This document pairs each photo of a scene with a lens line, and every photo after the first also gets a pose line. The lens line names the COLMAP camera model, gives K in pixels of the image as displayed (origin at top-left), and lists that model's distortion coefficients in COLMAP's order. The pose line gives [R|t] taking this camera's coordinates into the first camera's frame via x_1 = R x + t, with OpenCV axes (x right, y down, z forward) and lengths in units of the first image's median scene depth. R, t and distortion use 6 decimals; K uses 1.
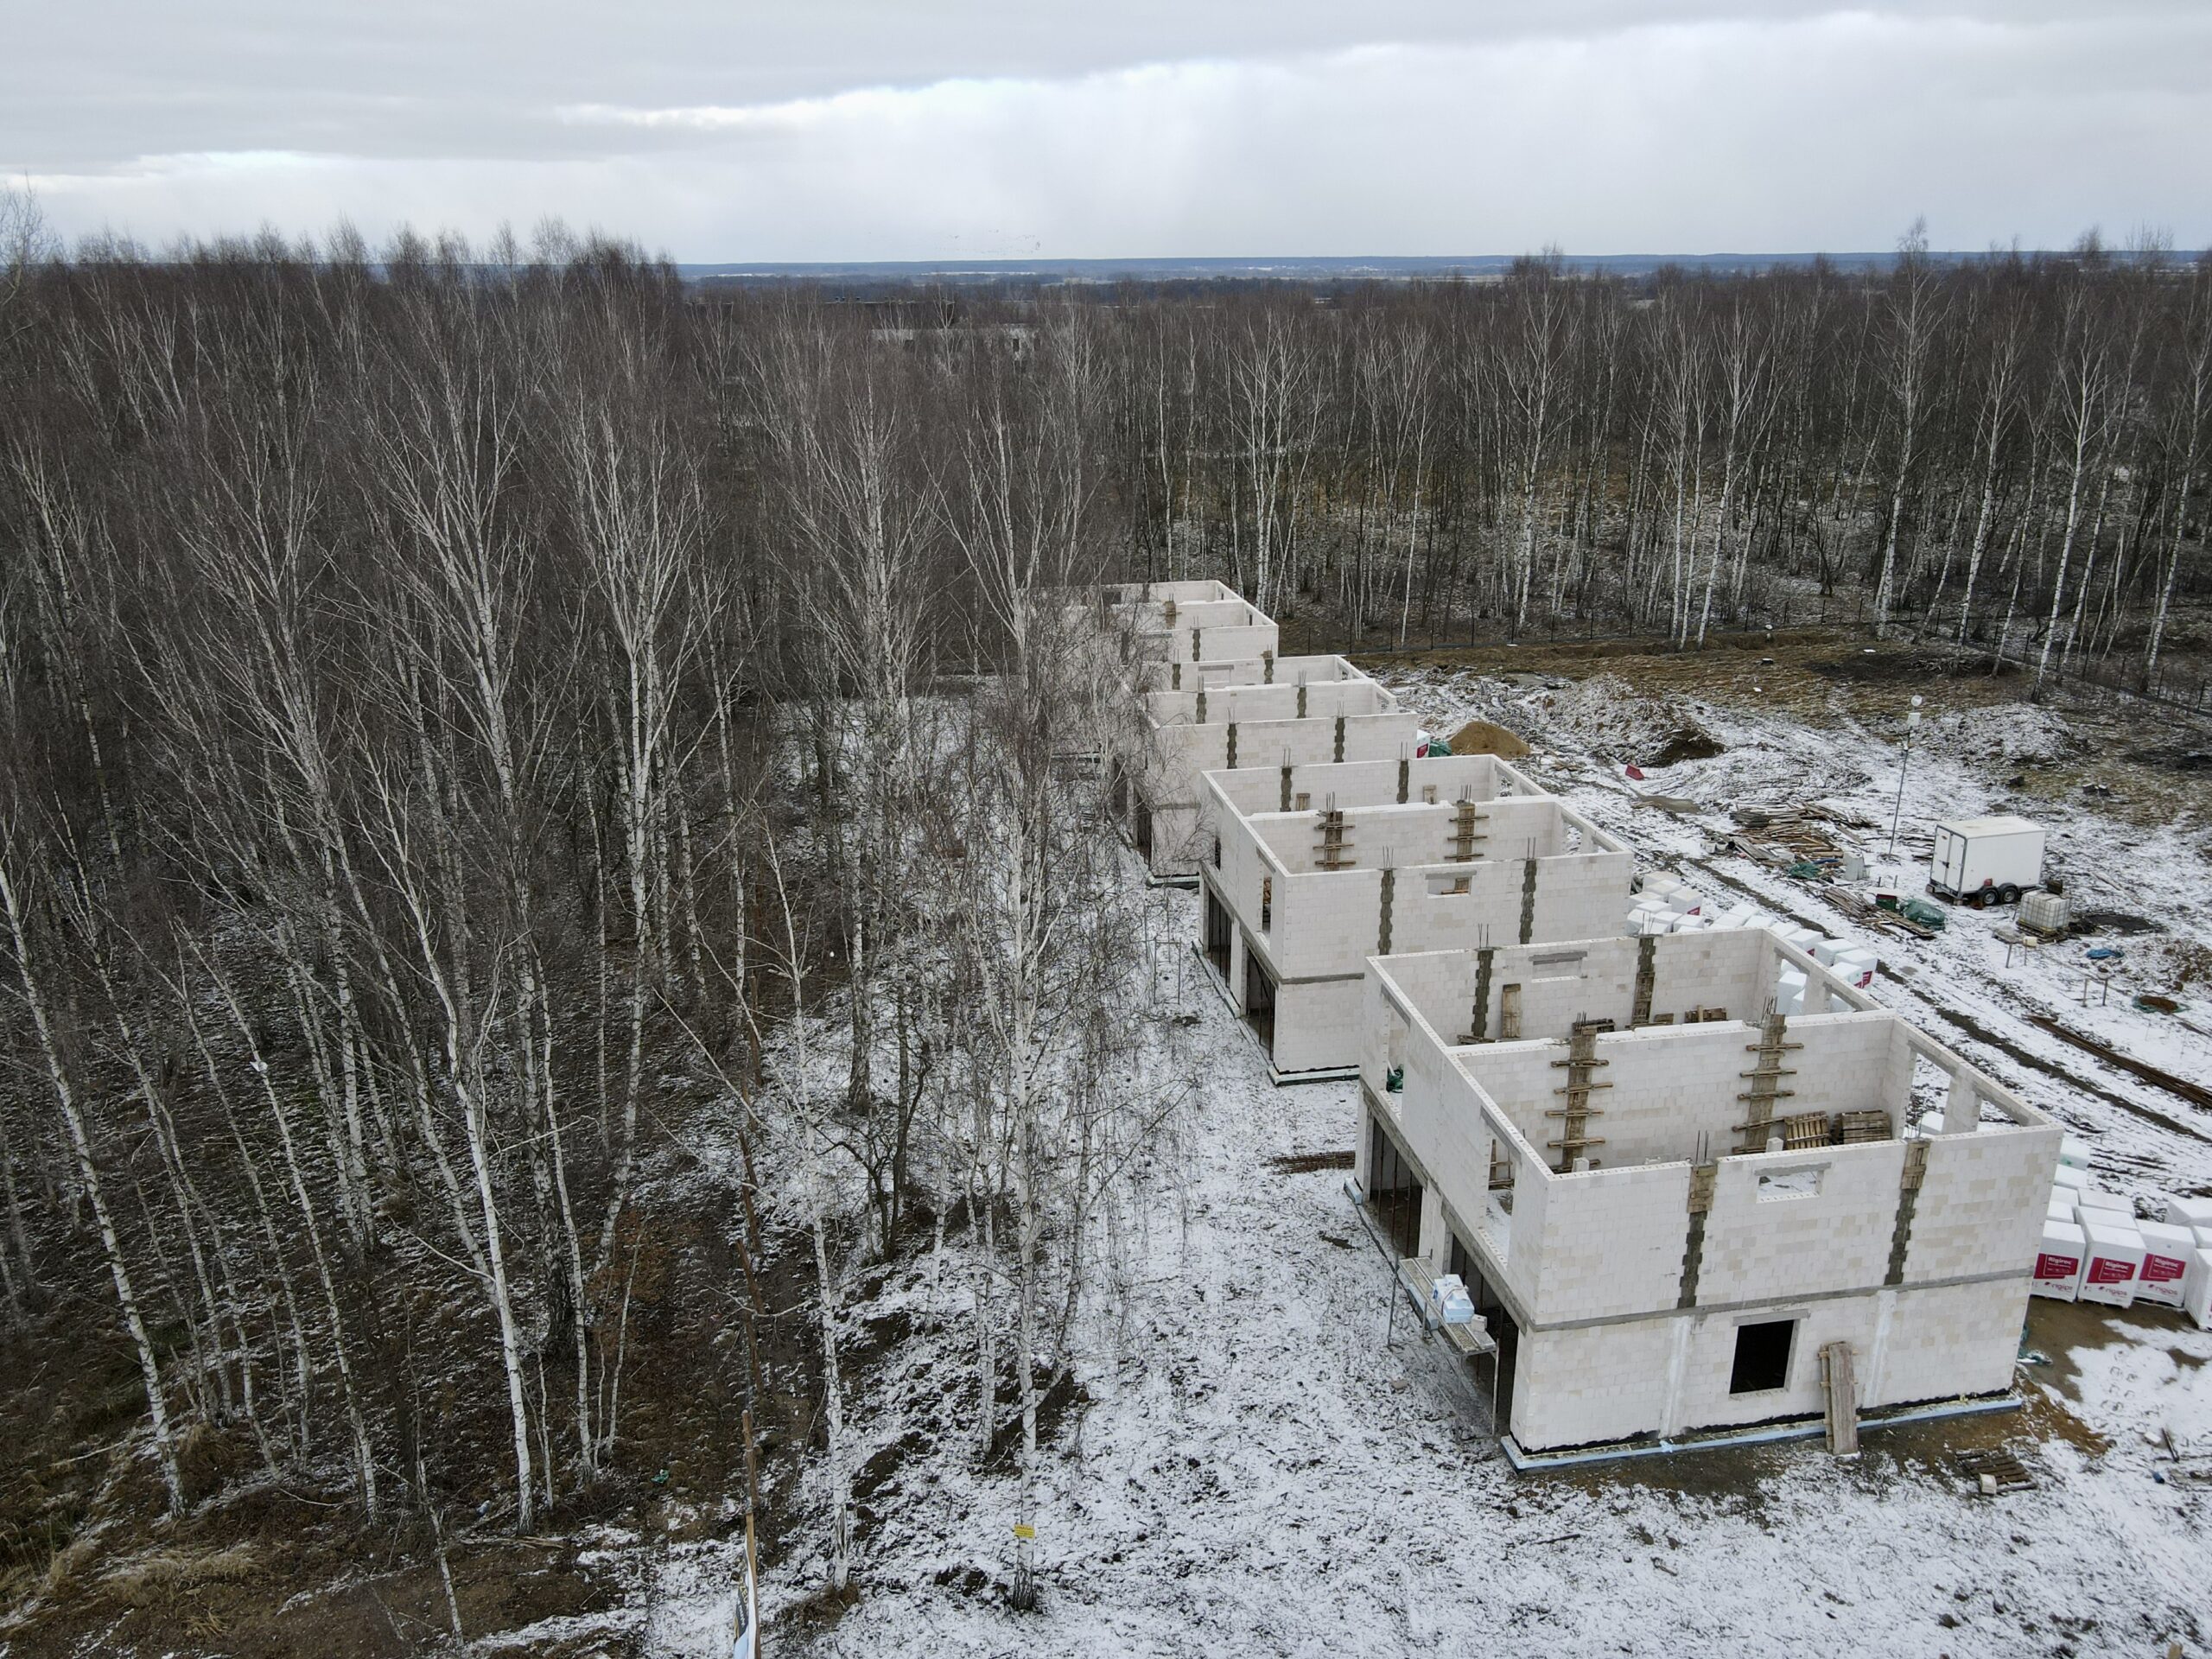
lens RADIAL K [[1625.5, 0, 1096.4], [0, 1625.5, 844.6], [0, 0, 1]] dist [0.006872, 0.009029]
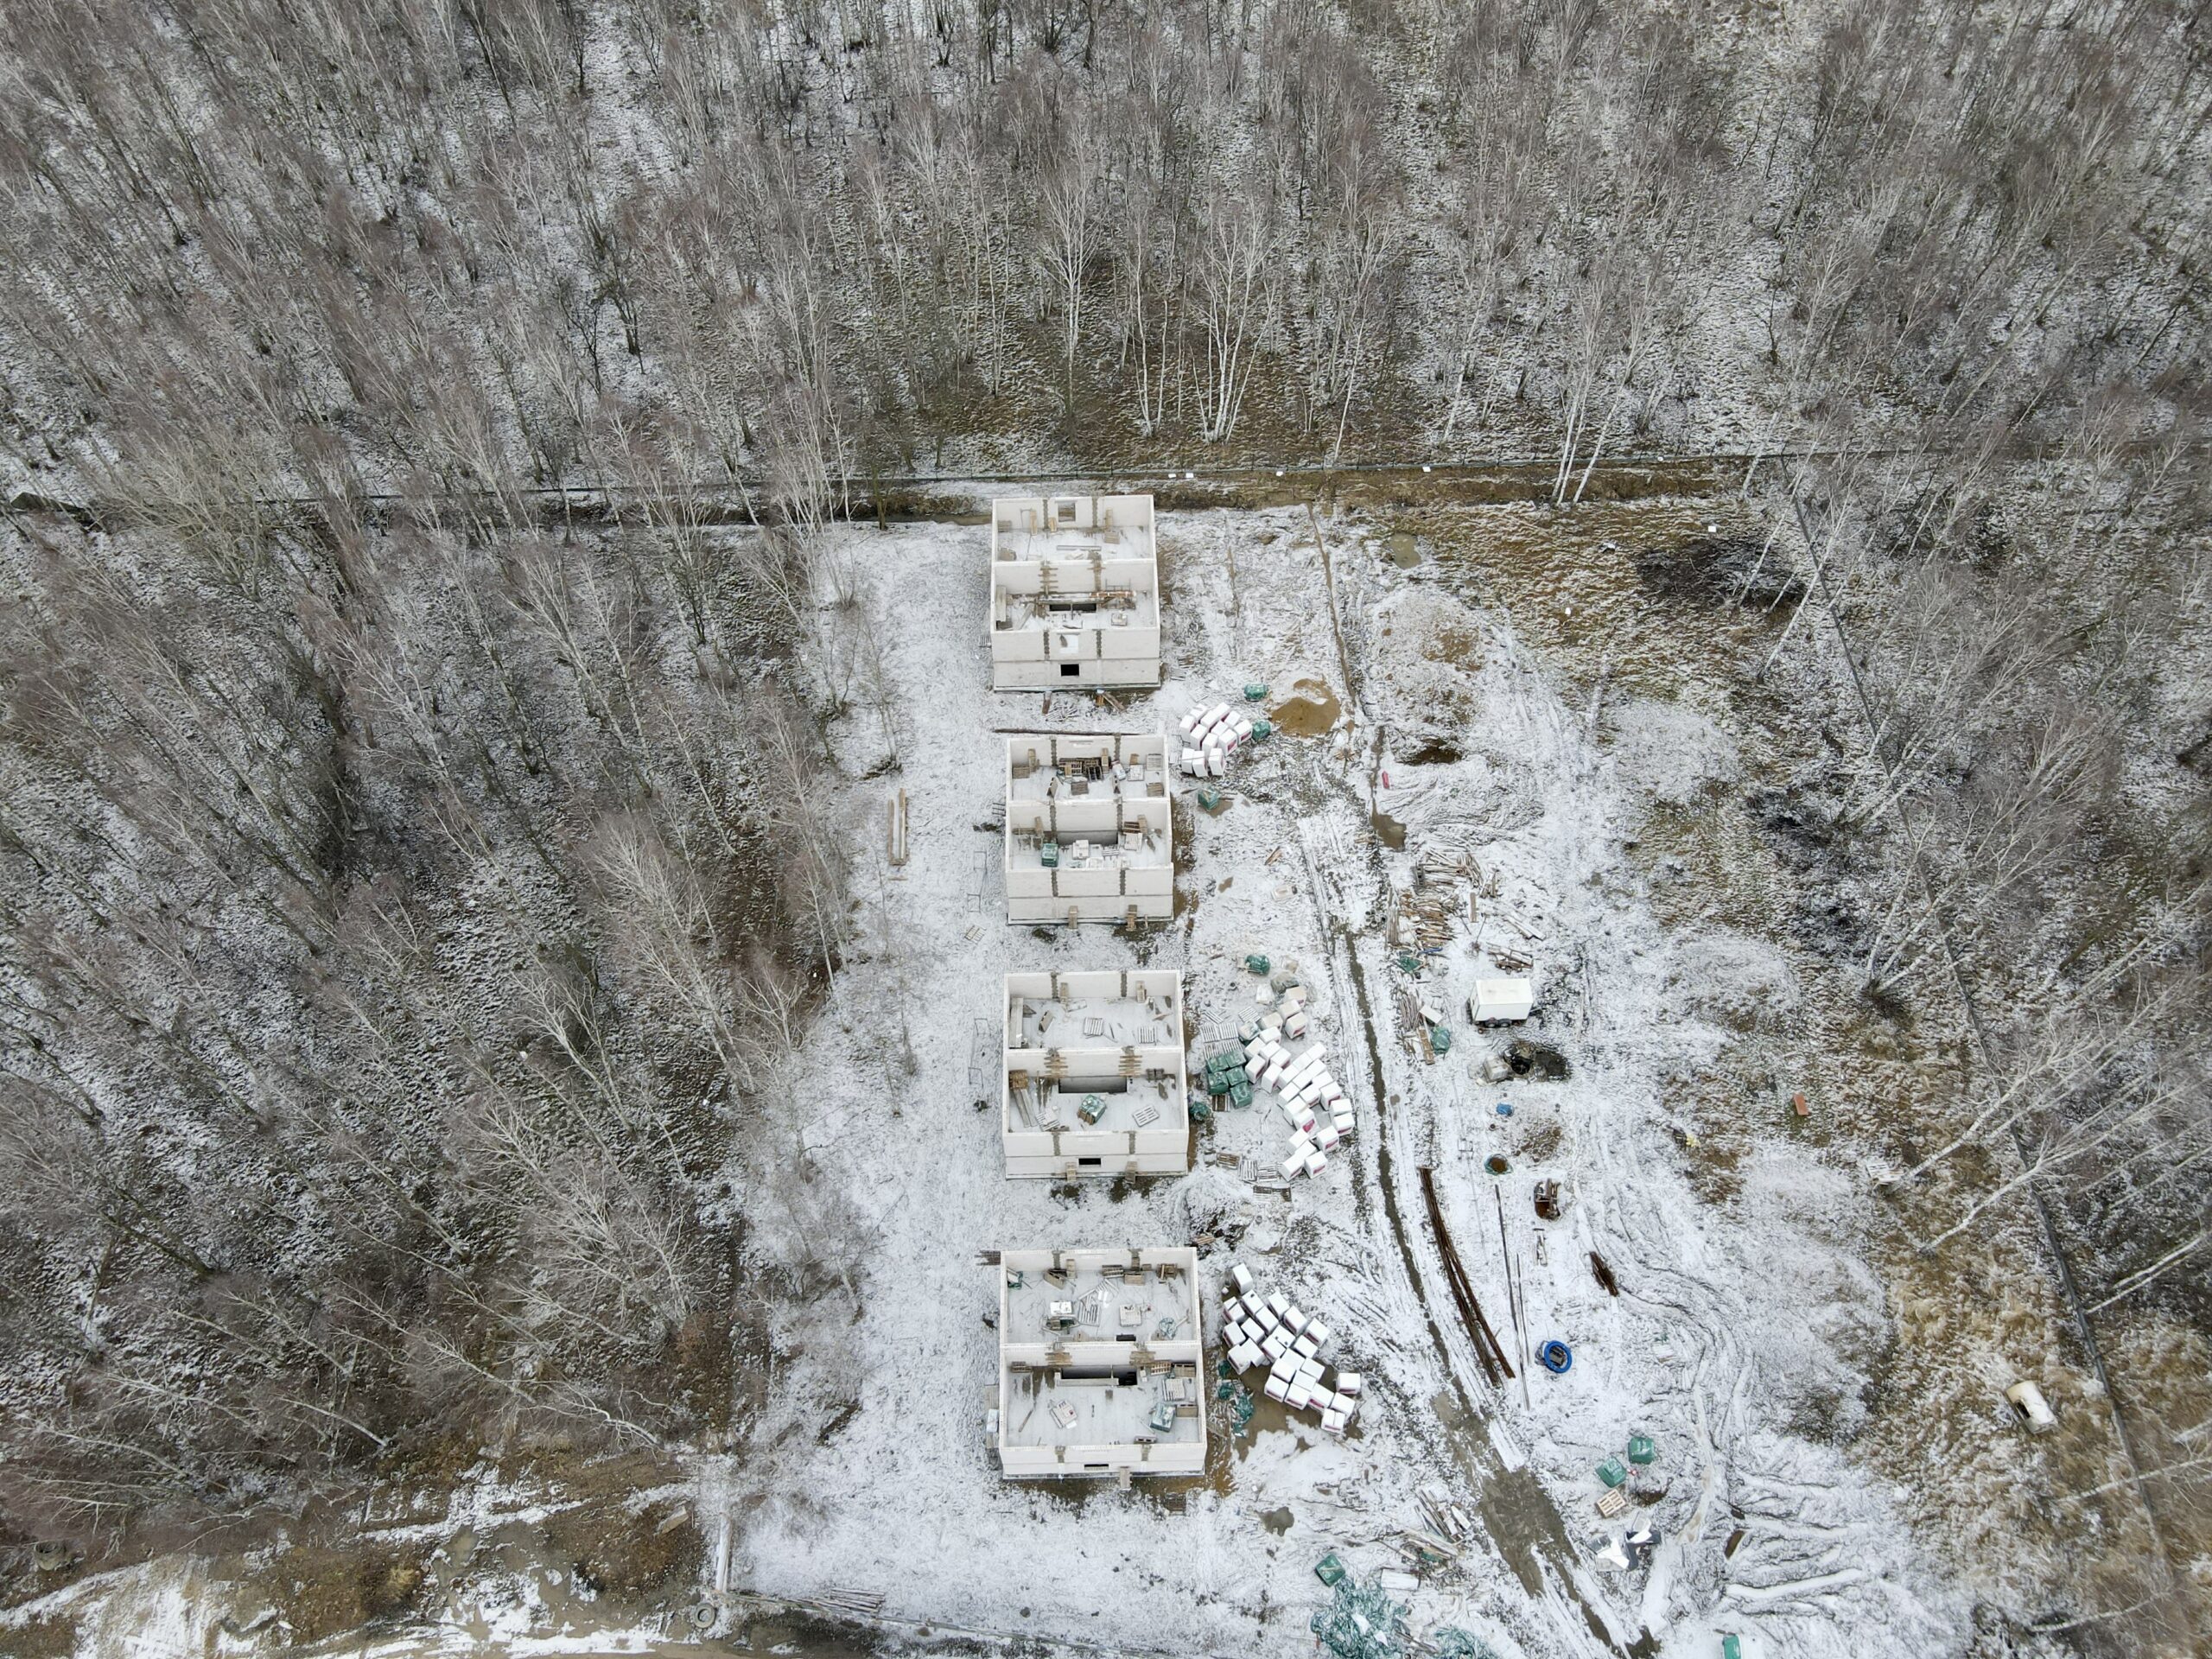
lens RADIAL K [[1625.5, 0, 1092.9], [0, 1625.5, 827.6], [0, 0, 1]] dist [0.006872, 0.009029]
pose [[0.988130, 0.131599, -0.079252, 0.320186], [-0.054695, 0.783470, 0.619018, -1.463250], [0.143554, -0.607335, 0.781368, -0.311226]]
